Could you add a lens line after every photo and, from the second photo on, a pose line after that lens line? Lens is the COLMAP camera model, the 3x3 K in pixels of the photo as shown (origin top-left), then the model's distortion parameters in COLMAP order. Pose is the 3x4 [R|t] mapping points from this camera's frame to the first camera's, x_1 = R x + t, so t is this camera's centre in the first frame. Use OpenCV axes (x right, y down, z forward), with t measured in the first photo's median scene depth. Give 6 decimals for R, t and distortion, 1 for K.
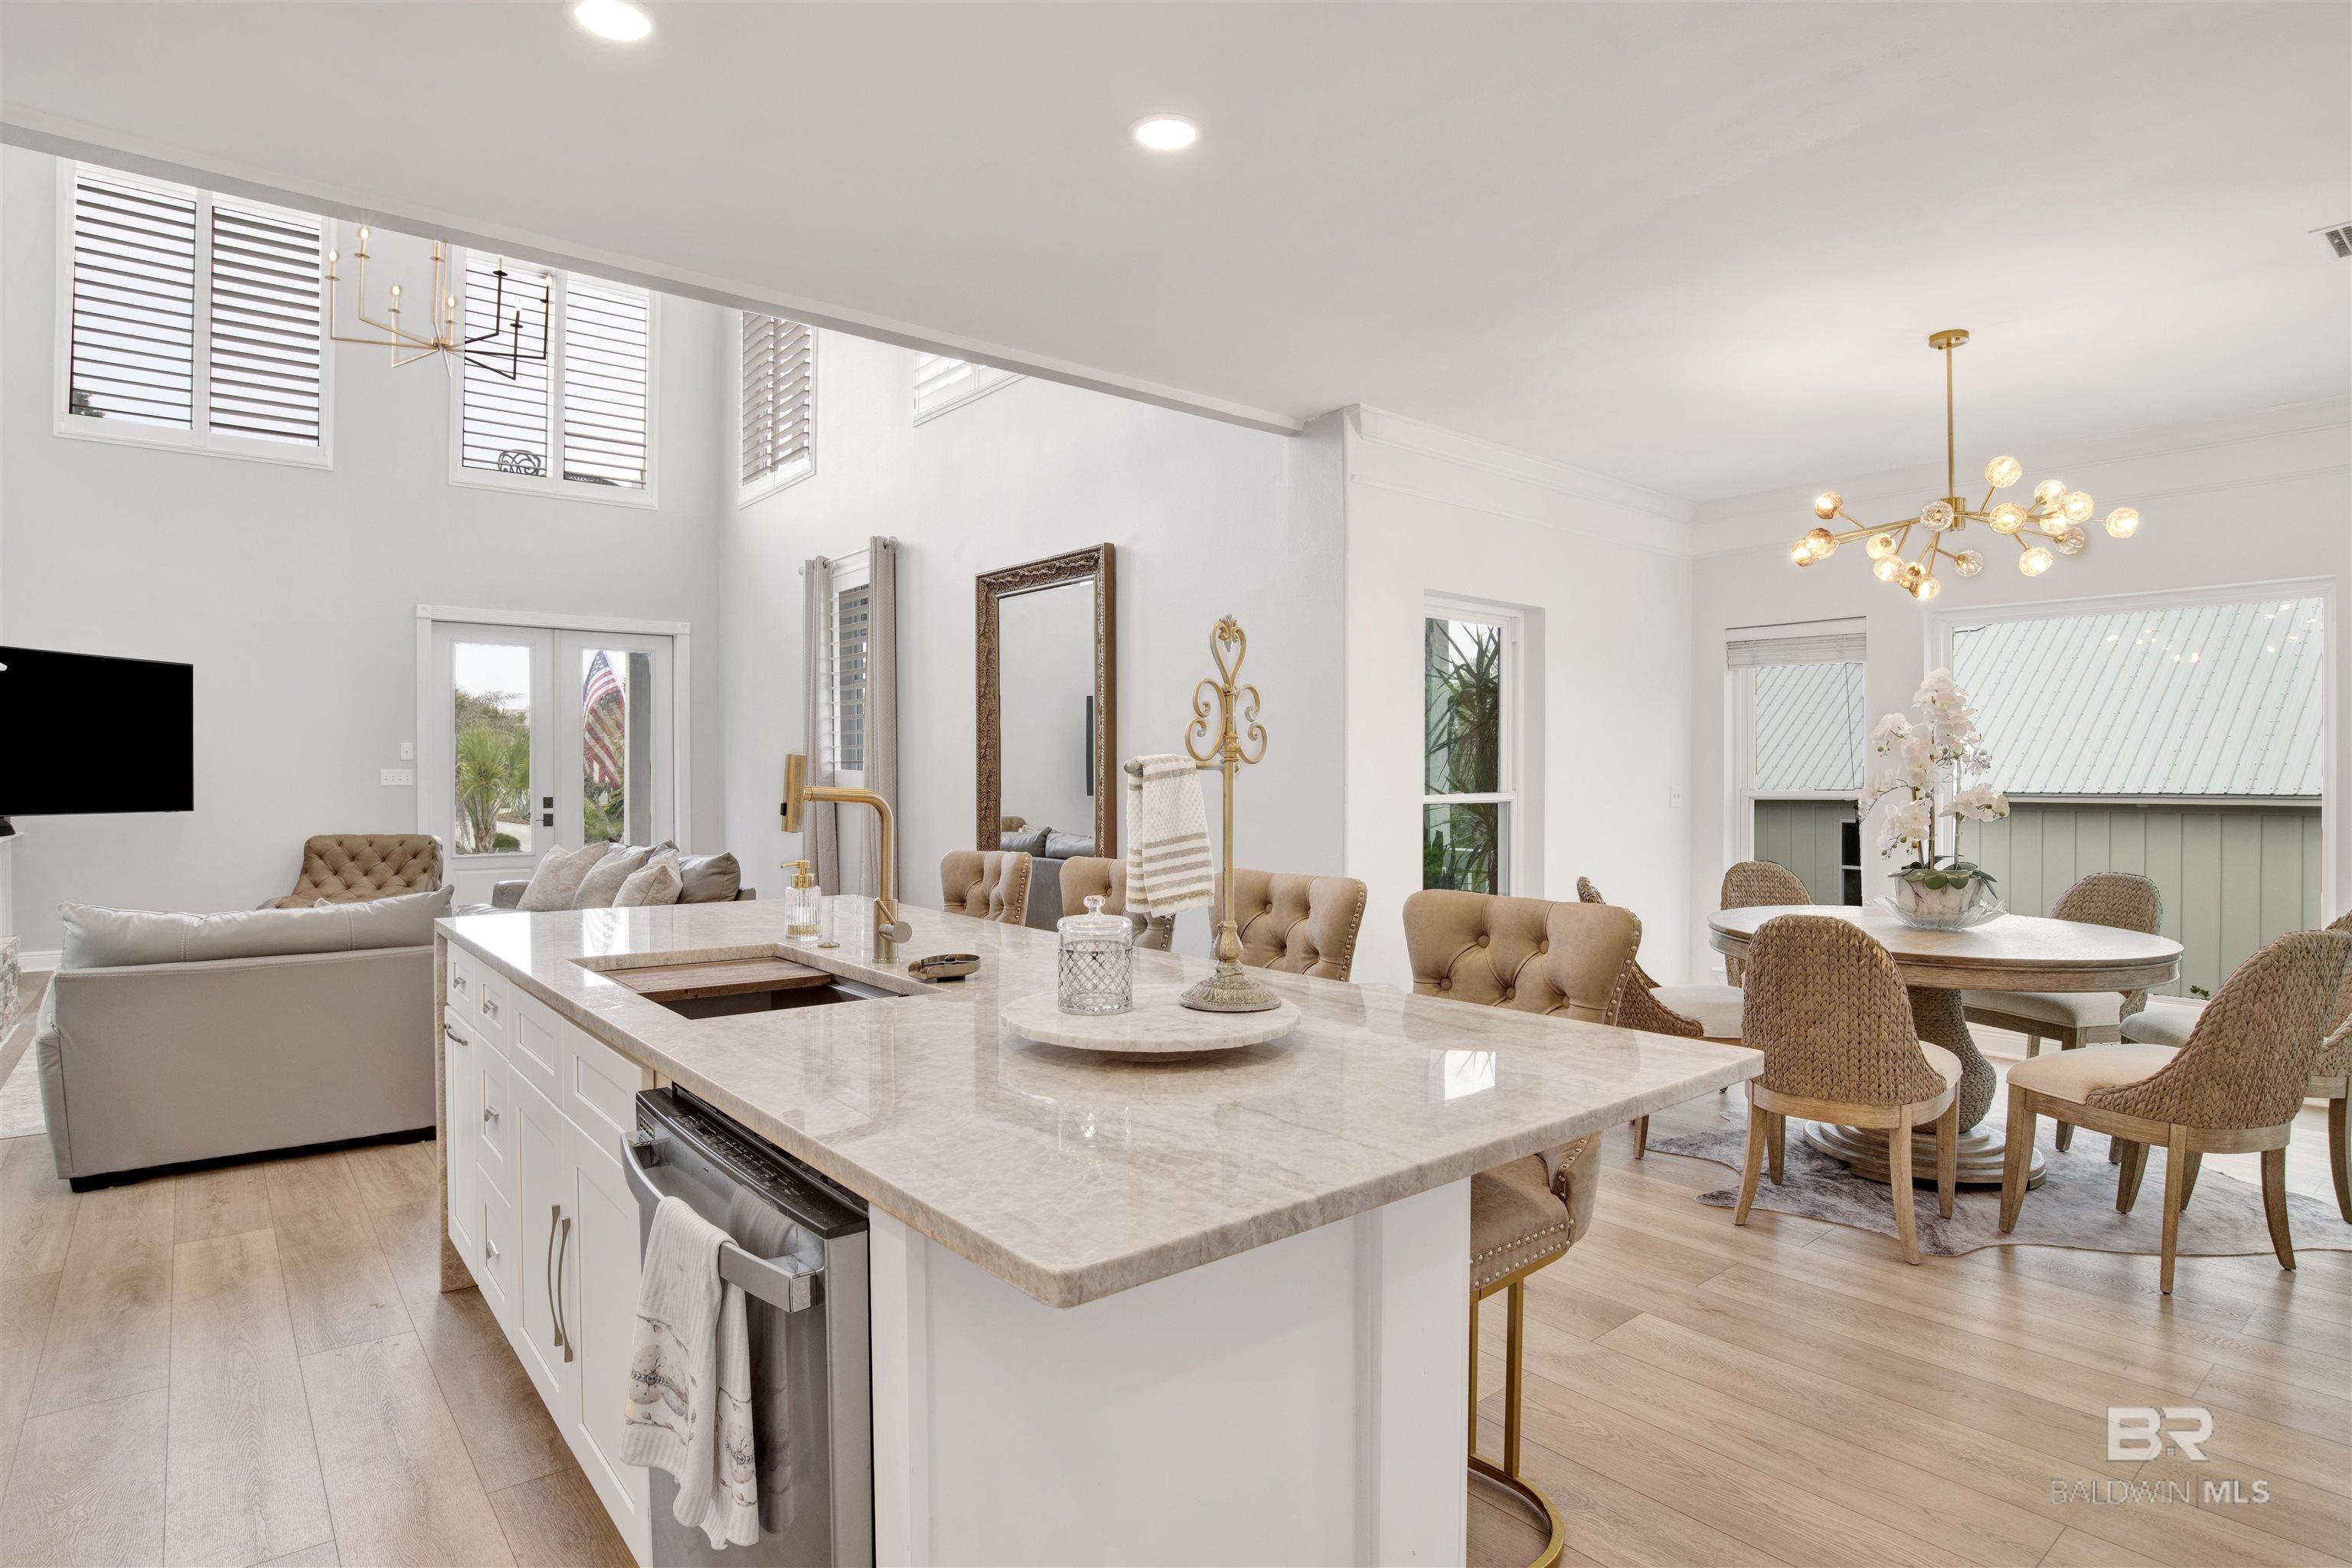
lens RADIAL K [[1240.3, 0, 1168.2], [0, 1240.3, 779.0], [0, 0, 1]] dist [-0.061276, 0.018717]
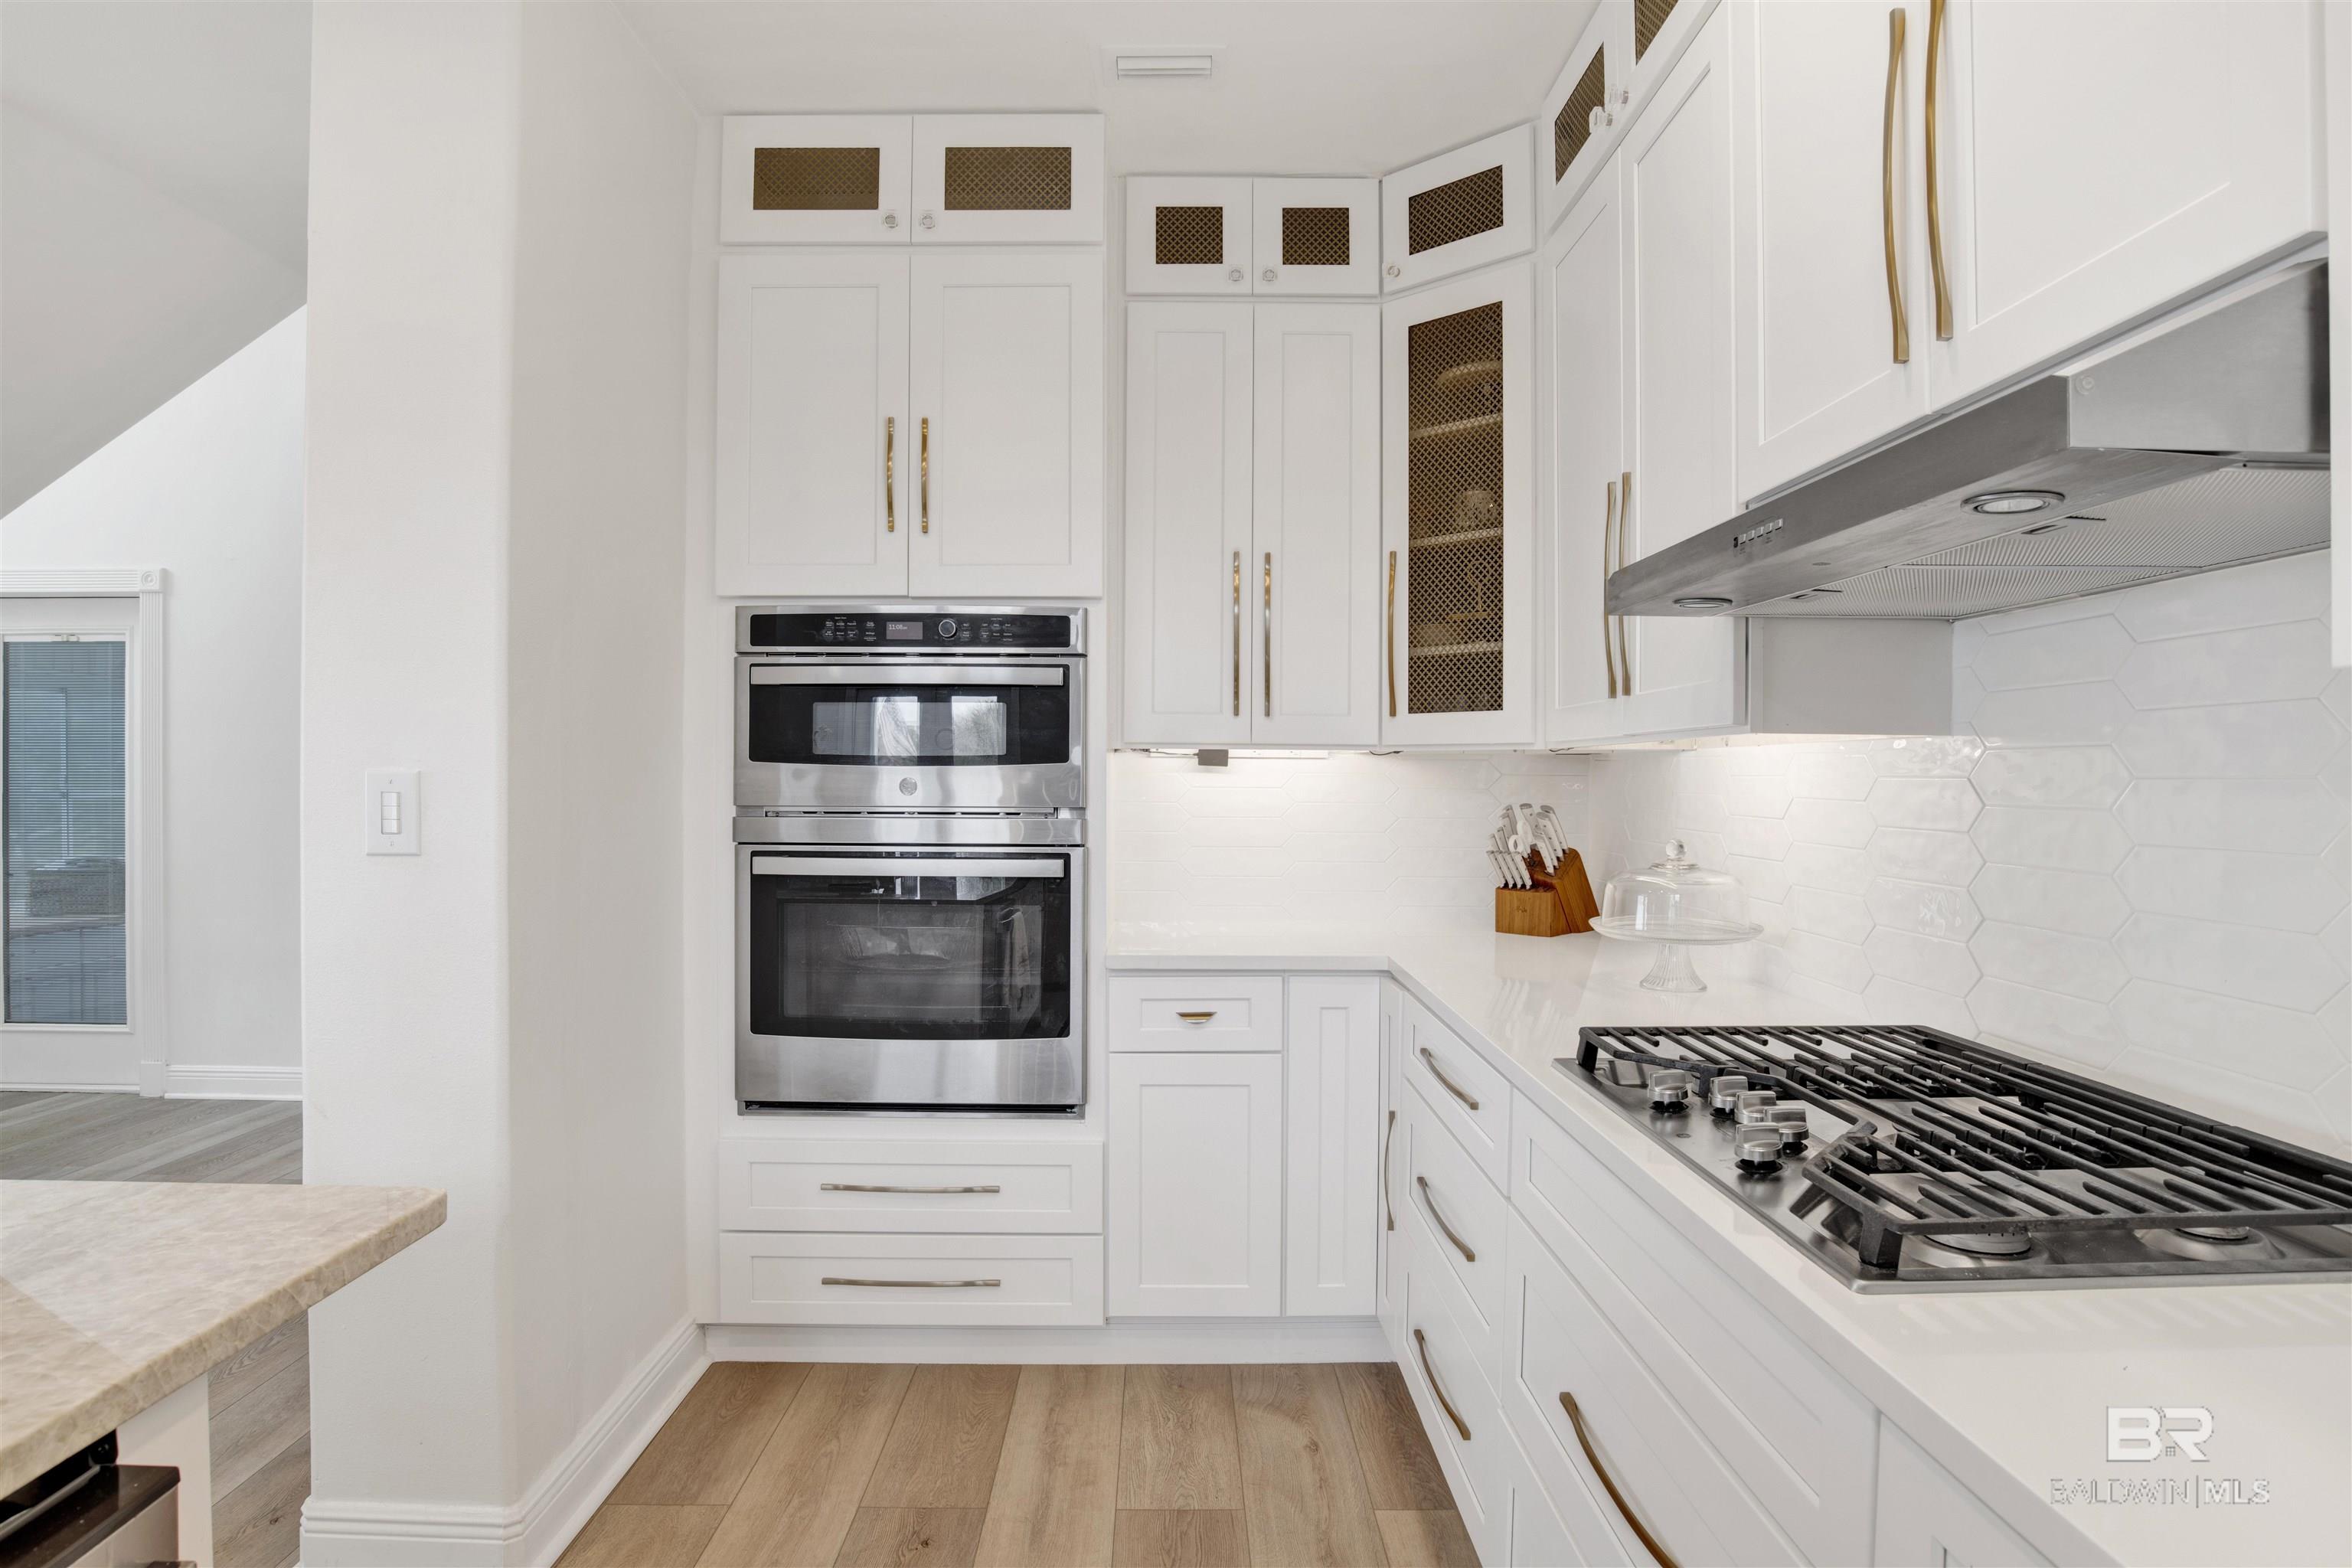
lens RADIAL K [[1294.2, 0, 1162.3], [0, 1294.2, 786.7], [0, 0, 1]] dist [-0.066469, 0.018268]
pose [[-0.774522, -0.004951, 0.632527, -0.160602], [0.000282, 0.999967, 0.008173, -0.001235], [-0.632547, 0.006509, -0.774495, 0.169422]]
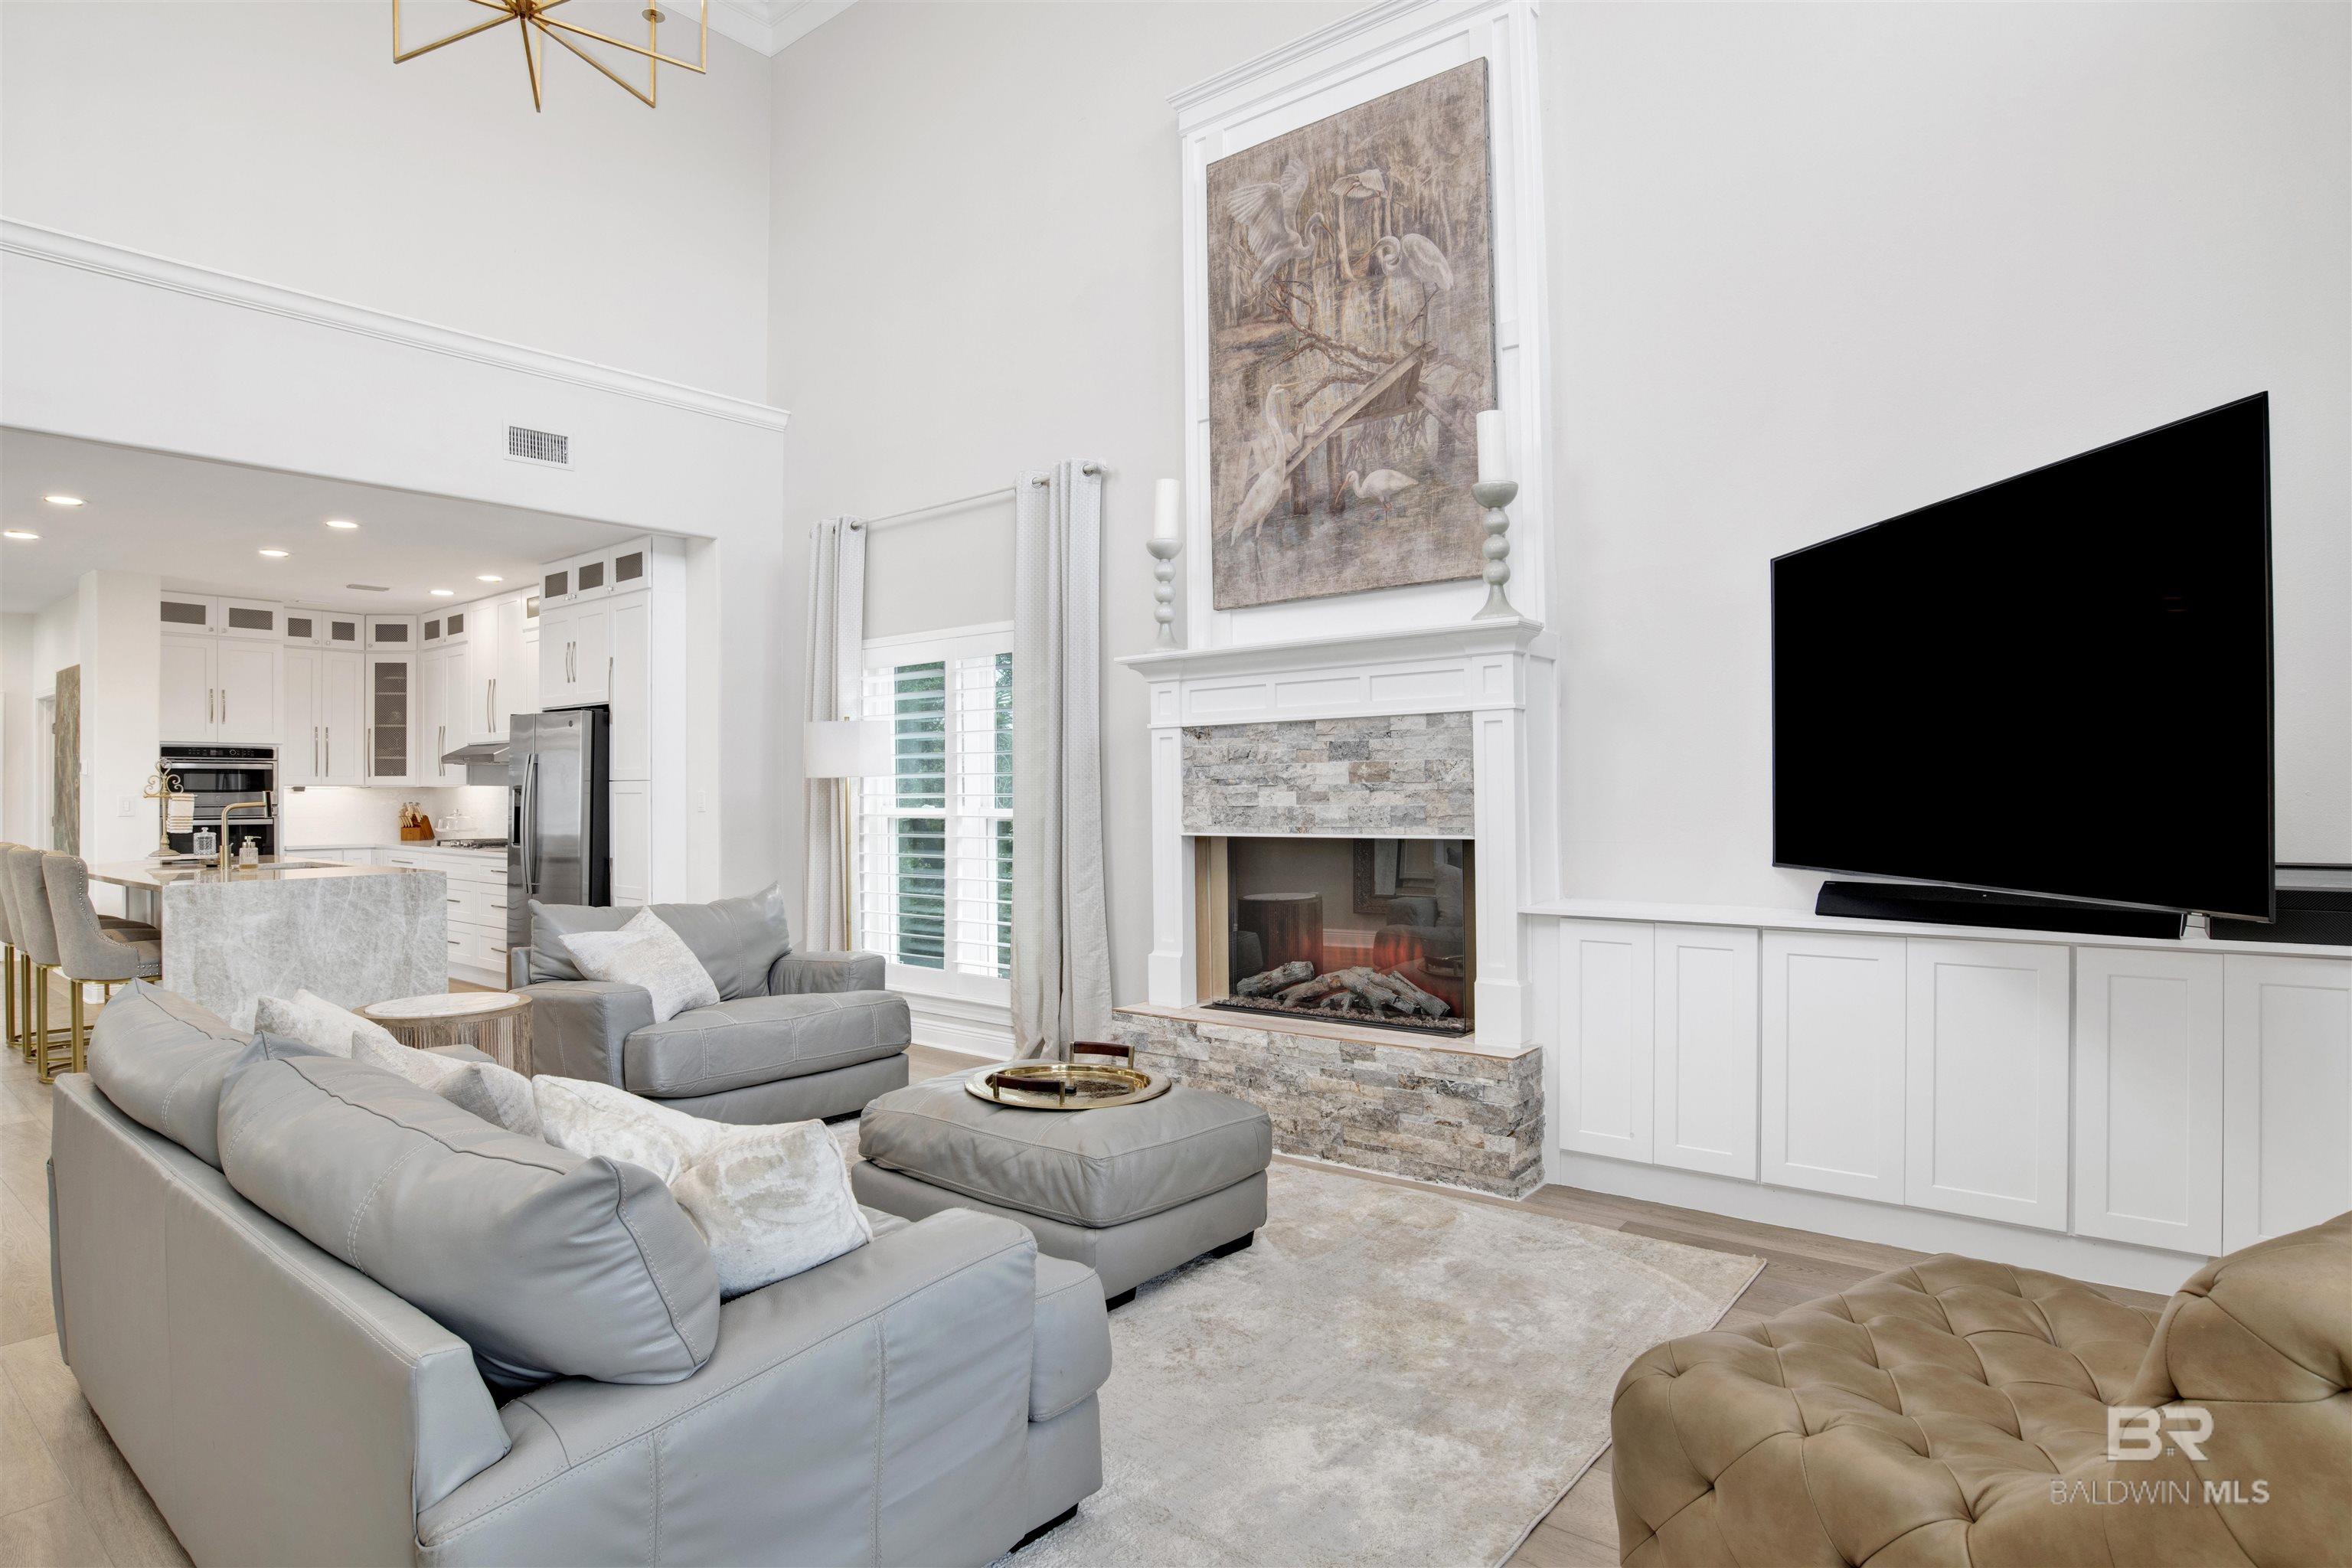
lens RADIAL K [[1240.3, 0, 1176.2], [0, 1240.3, 782.6], [0, 0, 1]] dist [-0.061276, 0.018717]
pose [[-0.976950, 0.004474, -0.213423, -0.510989], [0.005173, 0.999983, -0.002716, -0.005762], [0.213407, -0.003758, -0.976956, 1.212137]]
